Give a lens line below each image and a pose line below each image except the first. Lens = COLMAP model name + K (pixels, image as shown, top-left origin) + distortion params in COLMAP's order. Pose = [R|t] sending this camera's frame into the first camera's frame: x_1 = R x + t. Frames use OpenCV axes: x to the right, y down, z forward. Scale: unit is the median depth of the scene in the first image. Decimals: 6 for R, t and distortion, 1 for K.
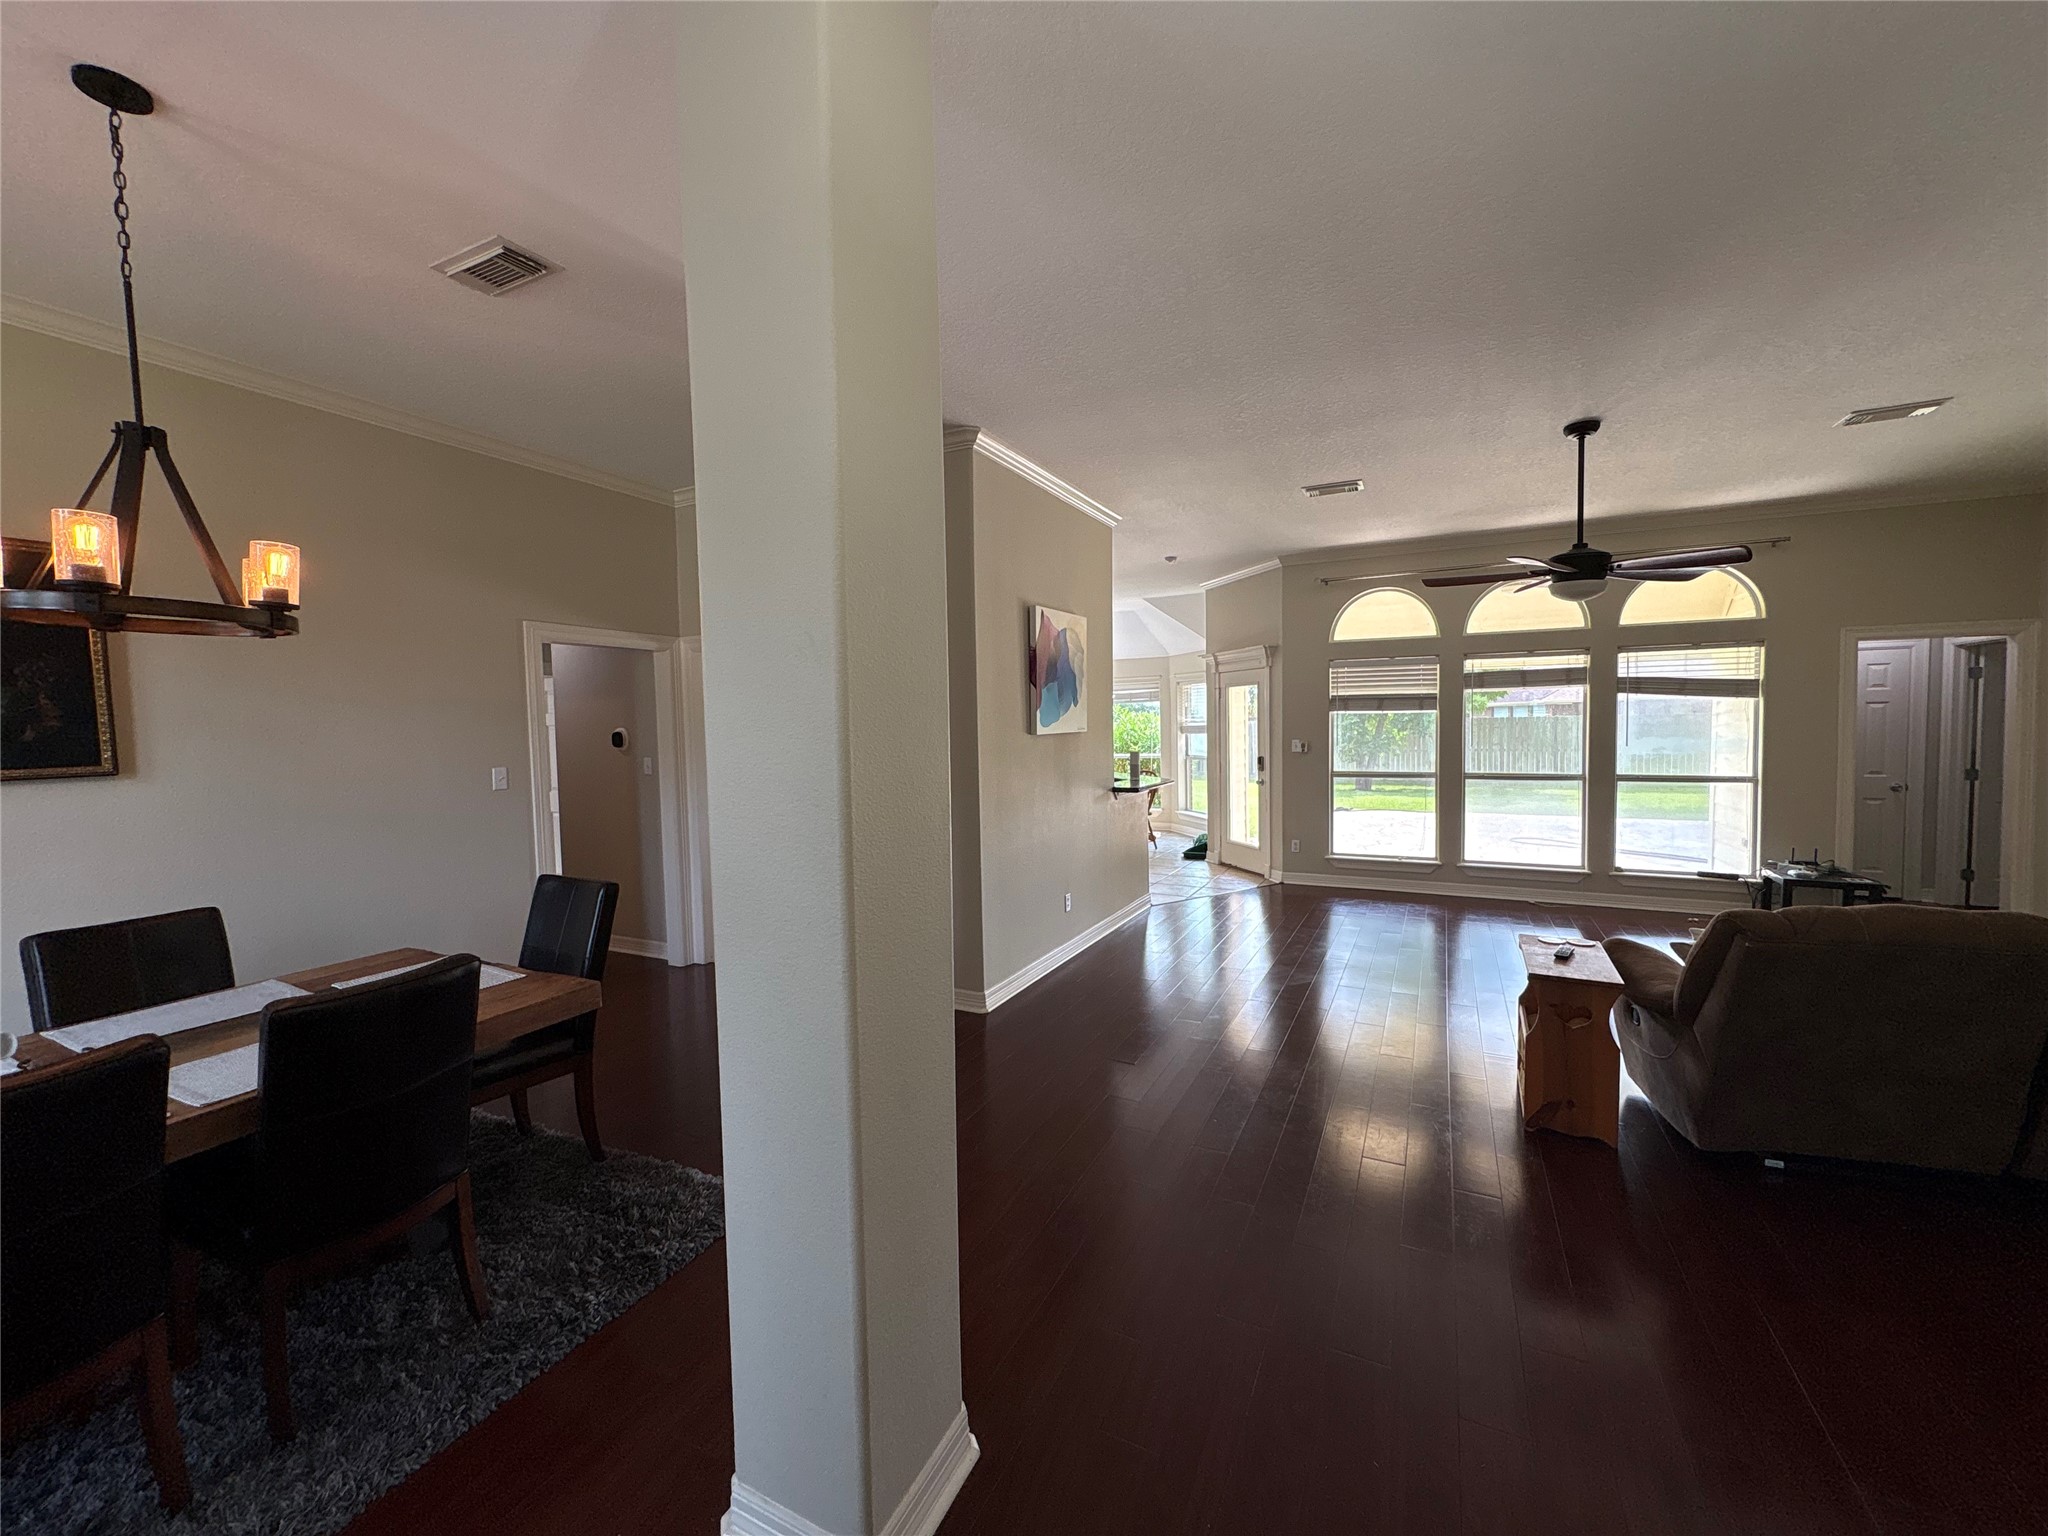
lens RADIAL K [[816.3, 0, 1024.9], [0, 816.3, 764.3], [0, 0, 1]] dist [0.001989, -0.000666]
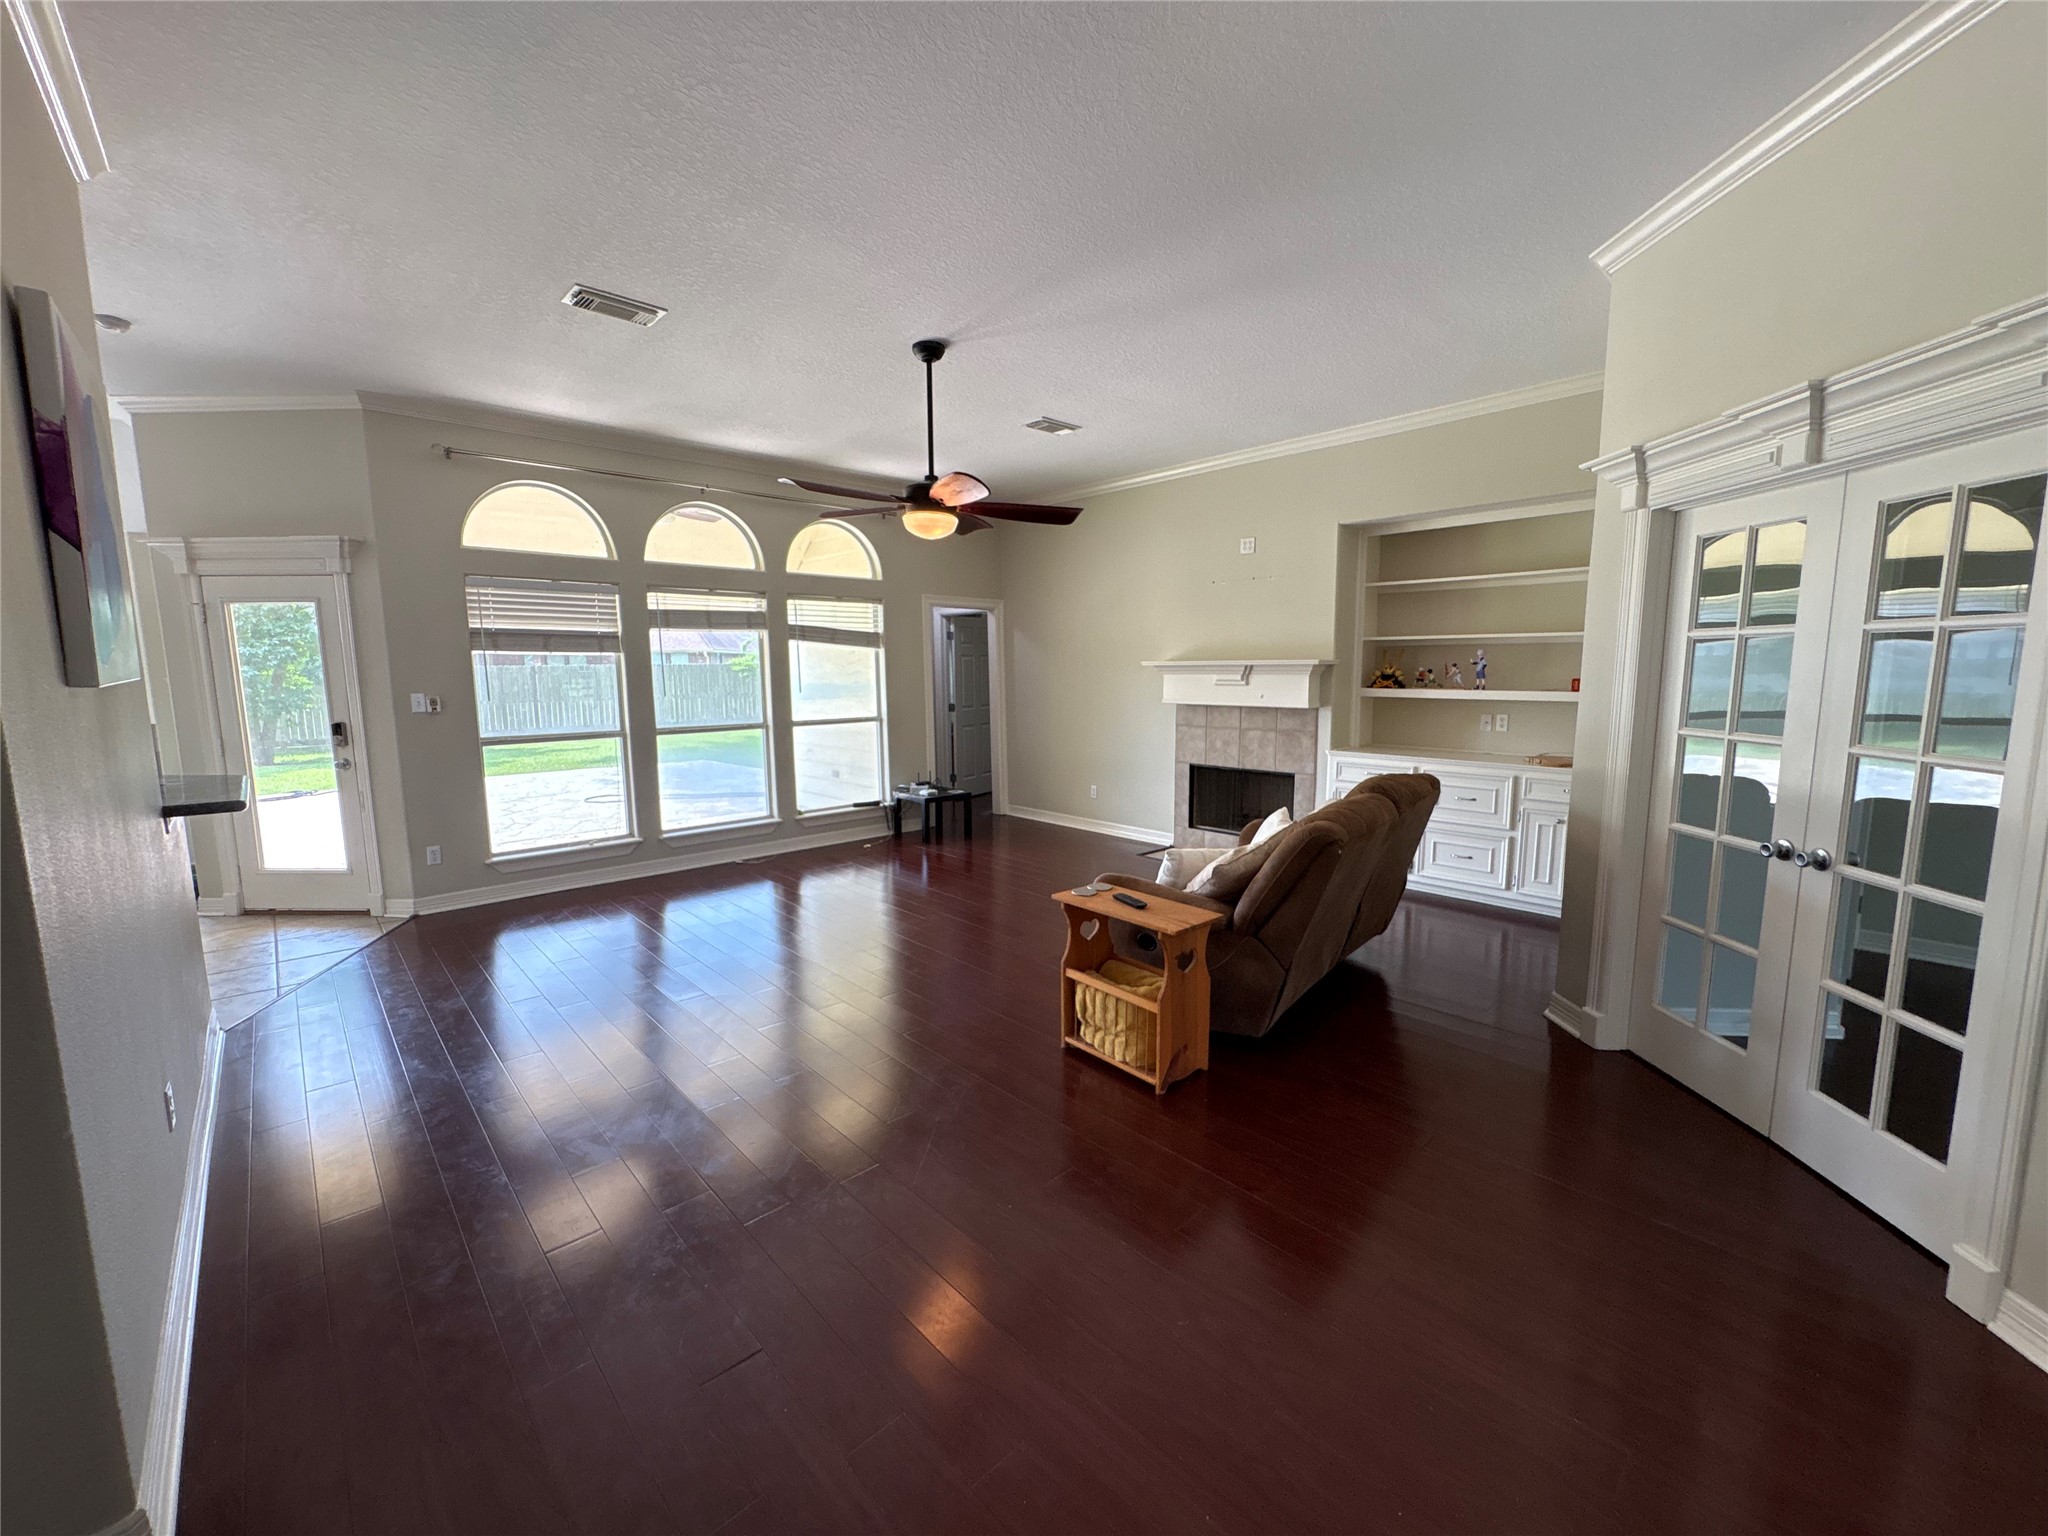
lens RADIAL K [[816.3, 0, 1026.1], [0, 816.3, 772.7], [0, 0, 1]] dist [0.001989, -0.000666]
pose [[0.340058, -0.111781, 0.933738, -0.125009], [0.045755, 0.993701, 0.102296, -0.012810], [-0.939291, 0.007937, 0.343030, 0.350874]]
